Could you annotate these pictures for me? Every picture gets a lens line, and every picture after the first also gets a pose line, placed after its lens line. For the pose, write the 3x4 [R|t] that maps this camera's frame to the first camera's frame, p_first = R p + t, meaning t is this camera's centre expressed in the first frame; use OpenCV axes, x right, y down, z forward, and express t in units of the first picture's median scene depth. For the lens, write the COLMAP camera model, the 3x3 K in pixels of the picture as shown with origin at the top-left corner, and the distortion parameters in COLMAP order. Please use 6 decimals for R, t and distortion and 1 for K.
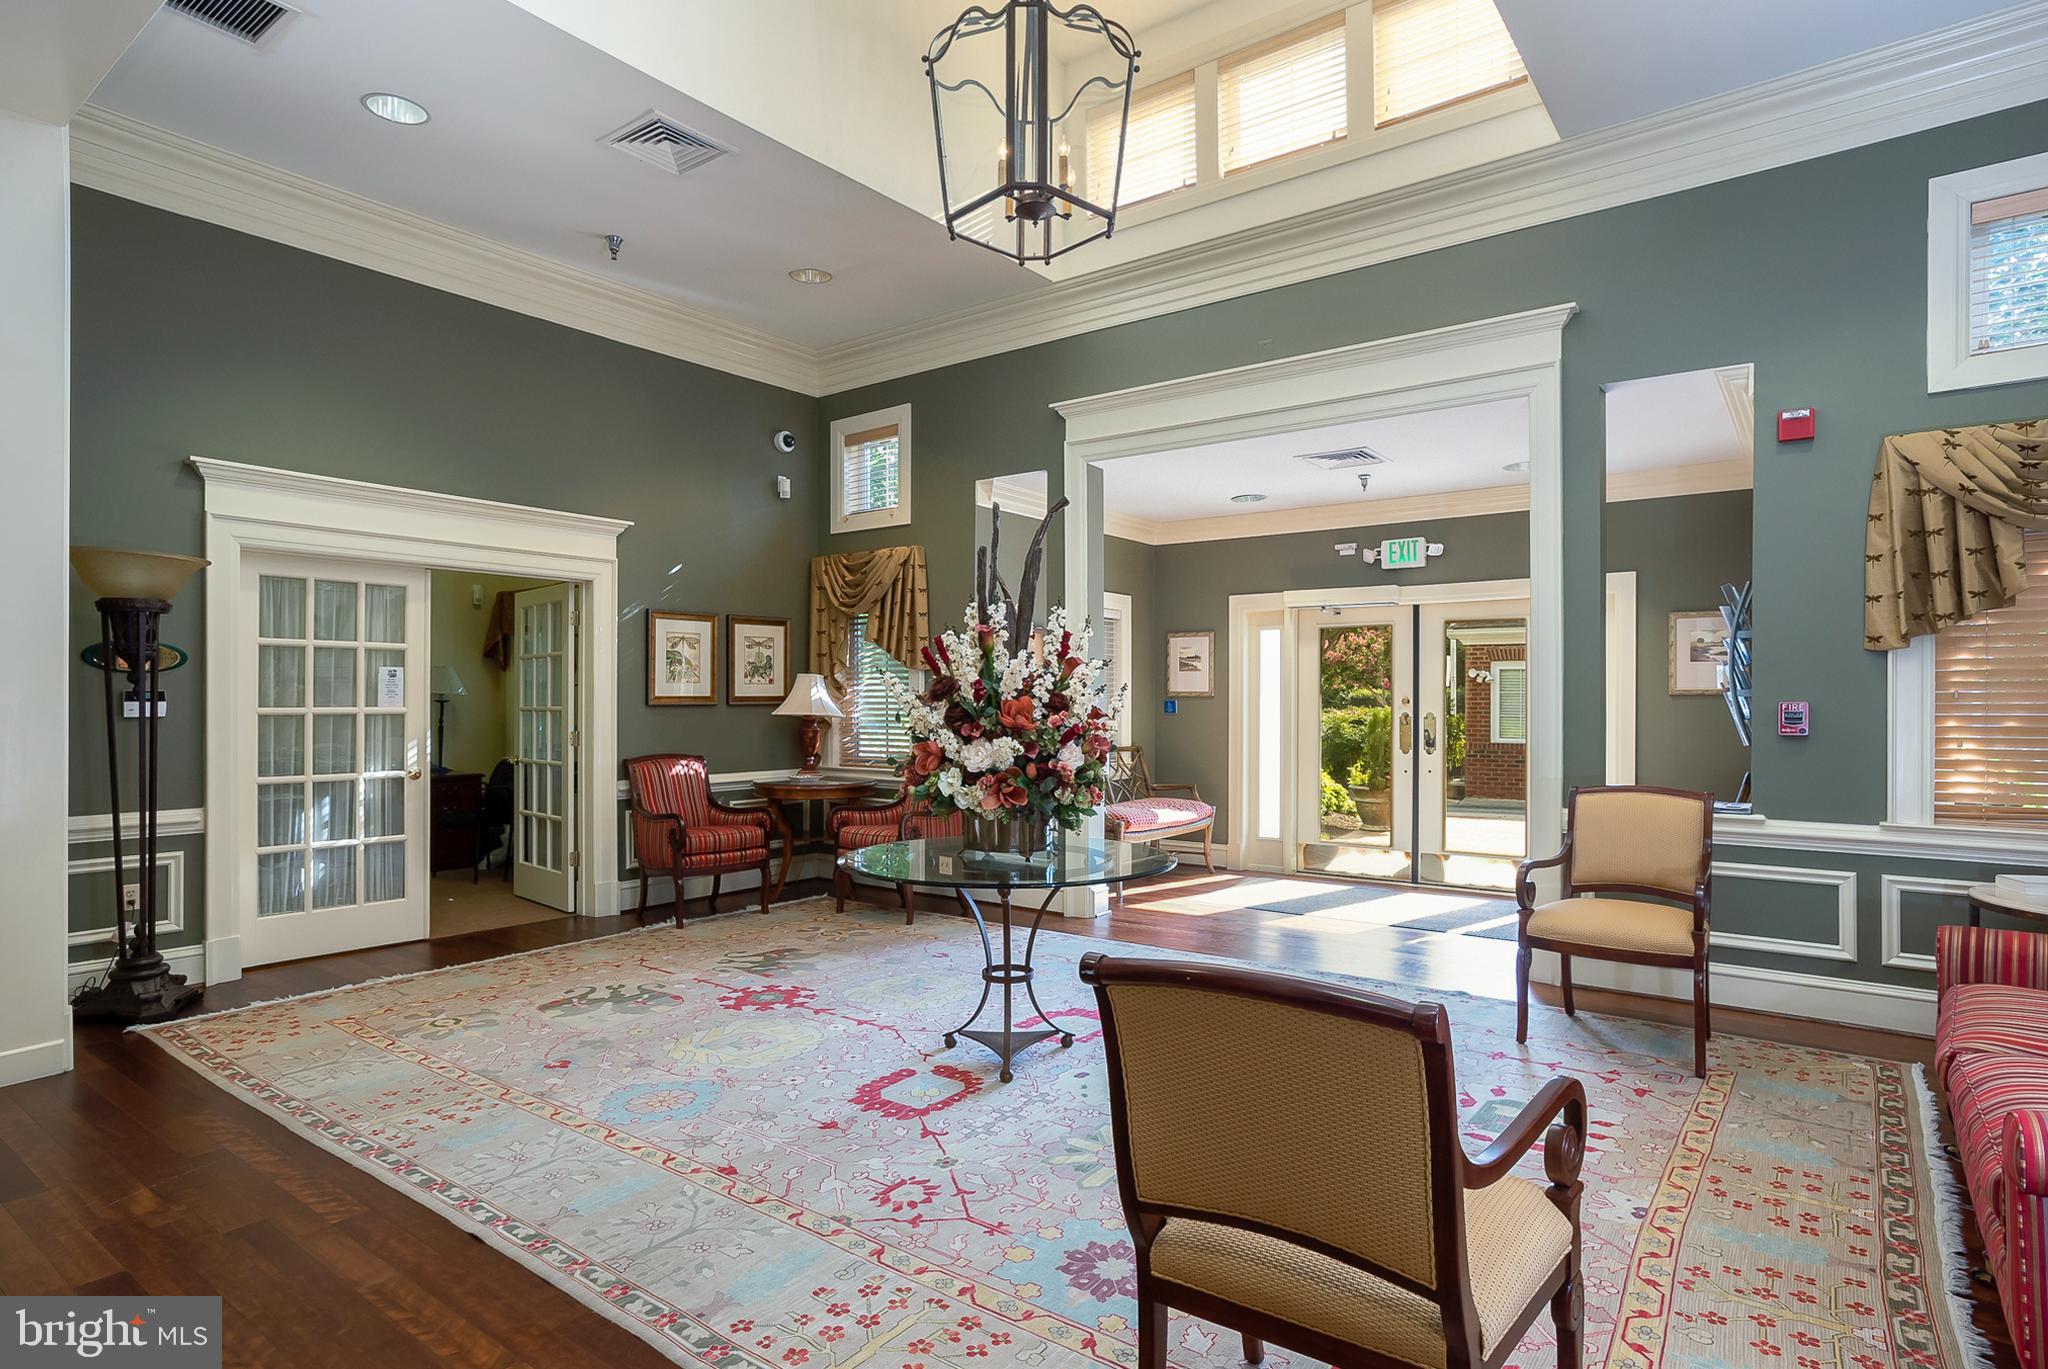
lens RADIAL K [[1089.5, 0, 1023.4], [0, 1089.5, 691.4], [0, 0, 1]] dist [-0.021297, 0.001472]
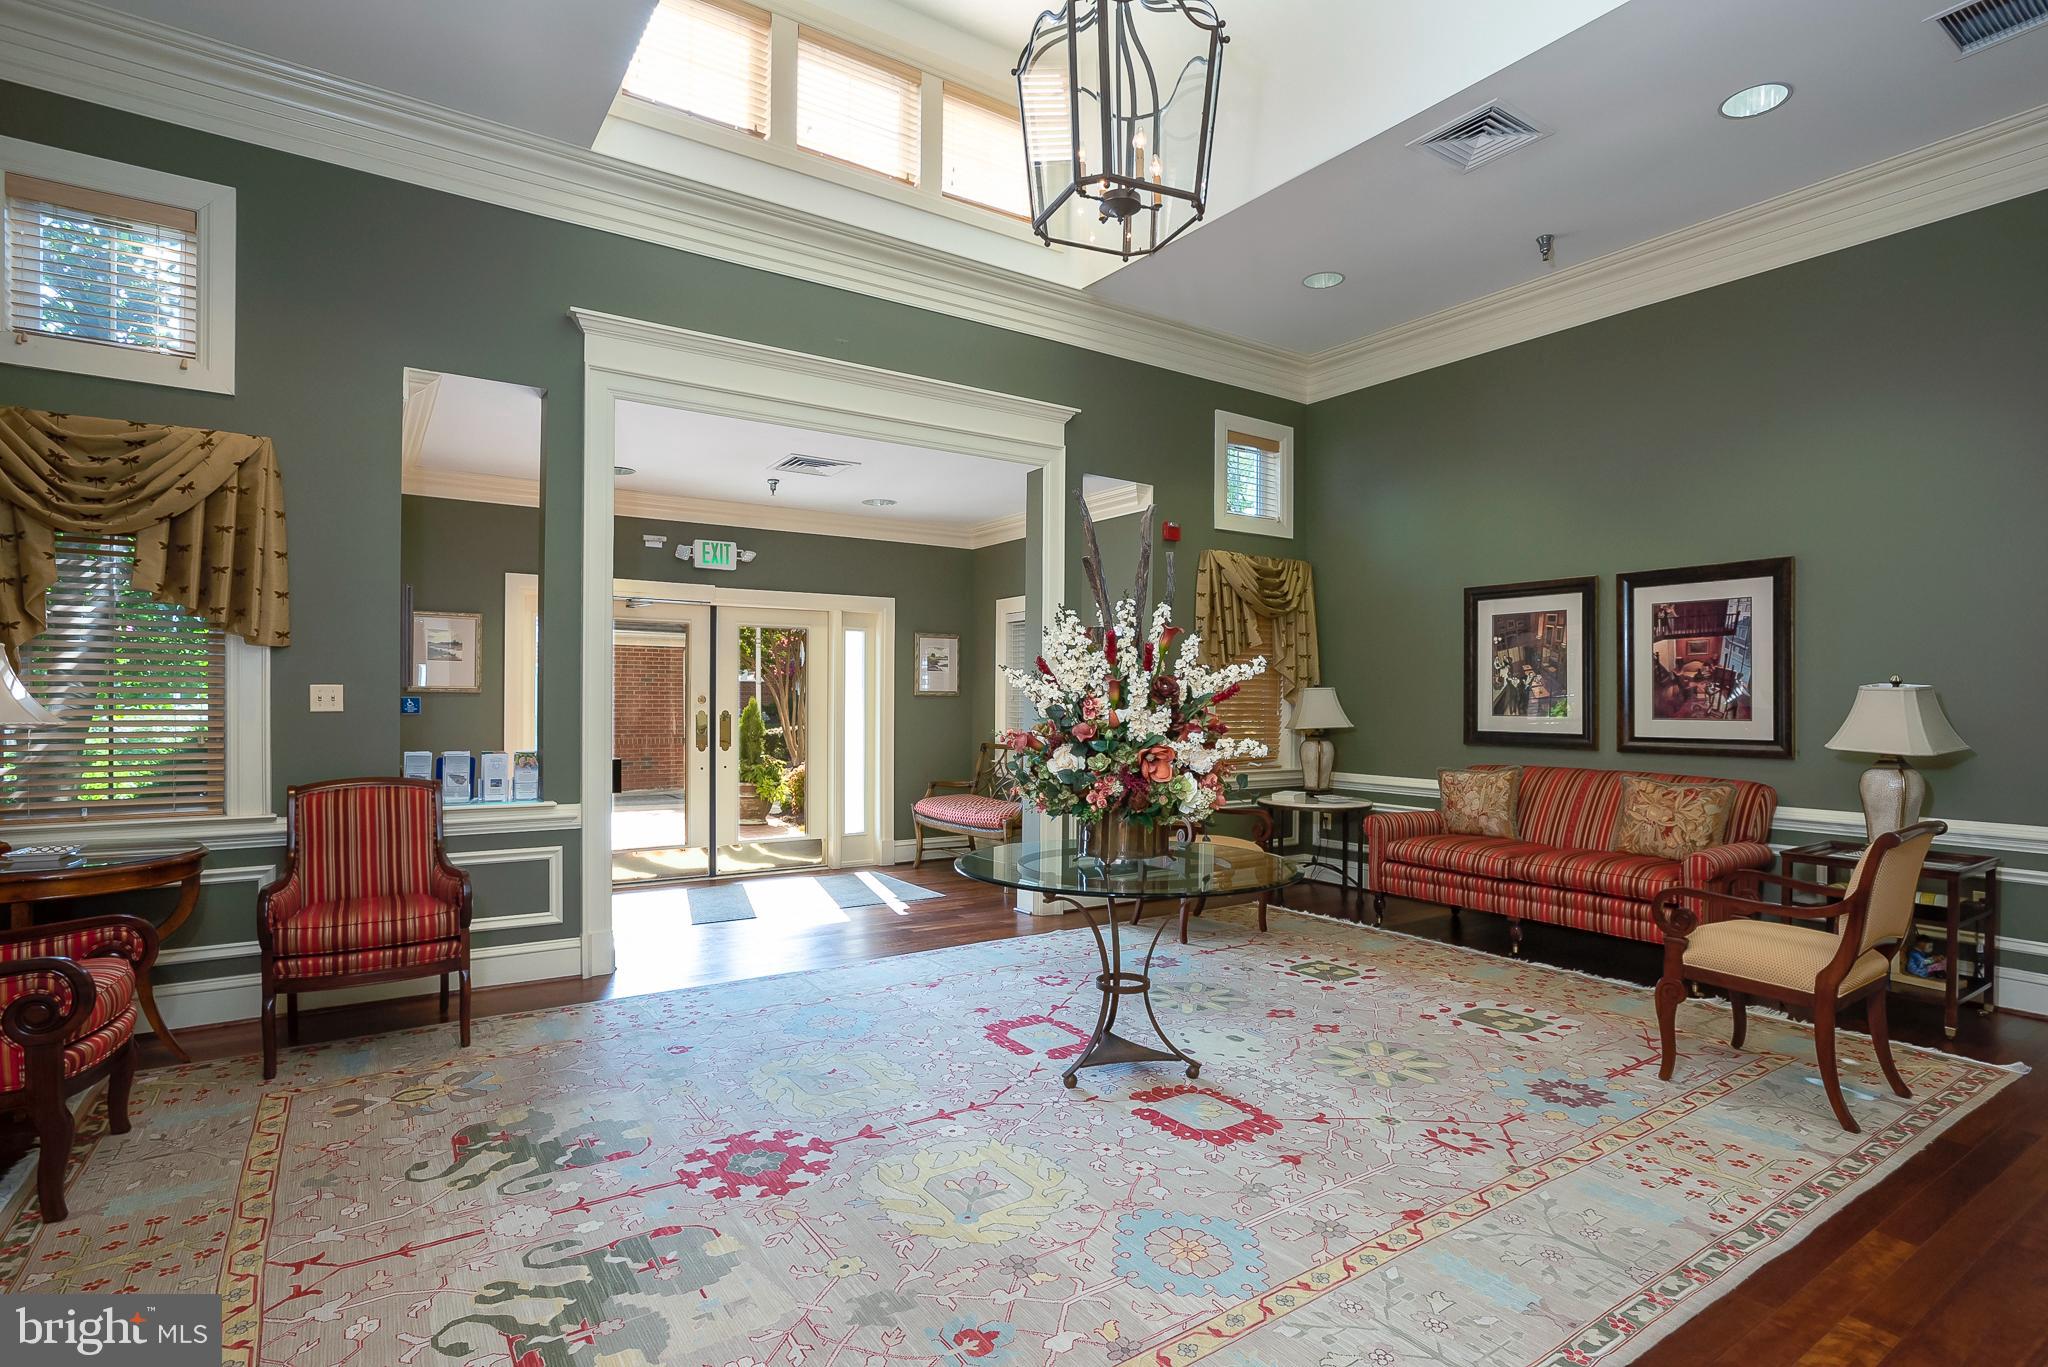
lens RADIAL K [[1029.0, 0, 1024.3], [0, 1029.0, 699.2], [0, 0, 1]] dist [-0.021090, 0.003626]
pose [[0.317245, 0.000746, 0.948343, -0.789330], [-0.013213, 0.999906, 0.003634, 0.002348], [-0.948252, -0.013683, 0.317225, 0.684231]]
